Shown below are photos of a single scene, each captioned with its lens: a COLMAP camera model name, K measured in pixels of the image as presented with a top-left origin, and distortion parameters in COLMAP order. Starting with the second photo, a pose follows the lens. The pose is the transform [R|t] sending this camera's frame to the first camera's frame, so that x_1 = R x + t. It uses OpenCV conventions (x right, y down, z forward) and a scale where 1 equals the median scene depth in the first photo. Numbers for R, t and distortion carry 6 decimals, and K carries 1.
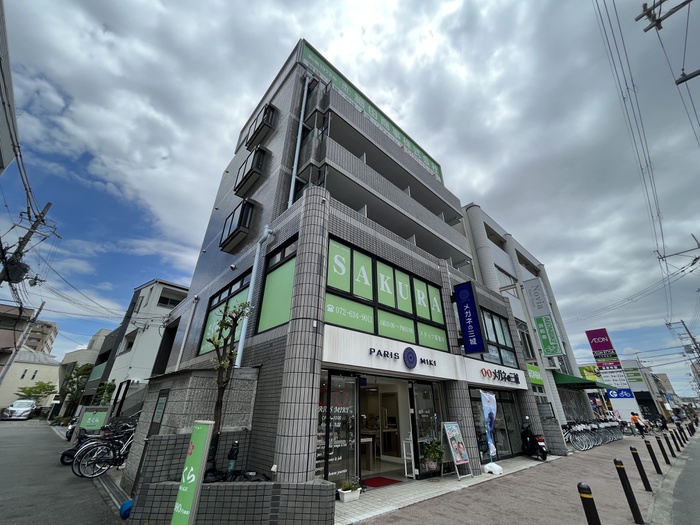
lens RADIAL K [[283.2, 0, 346.4], [0, 283.2, 262.5], [0, 0, 1]] dist [-0.005302, 0.000772]
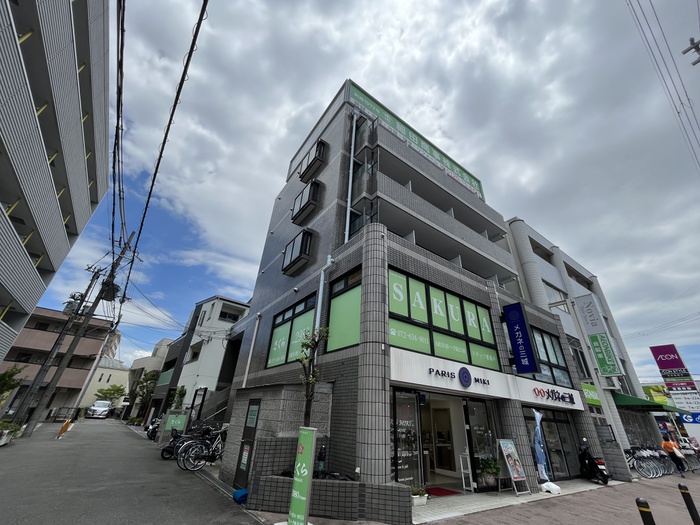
lens RADIAL K [[283.2, 0, 346.4], [0, 283.2, 262.5], [0, 0, 1]] dist [-0.005302, 0.000772]
pose [[0.993168, -0.018264, -0.115254, -0.061207], [0.014542, 0.999348, -0.033048, -0.047472], [0.115783, 0.031146, 0.992786, -0.092693]]
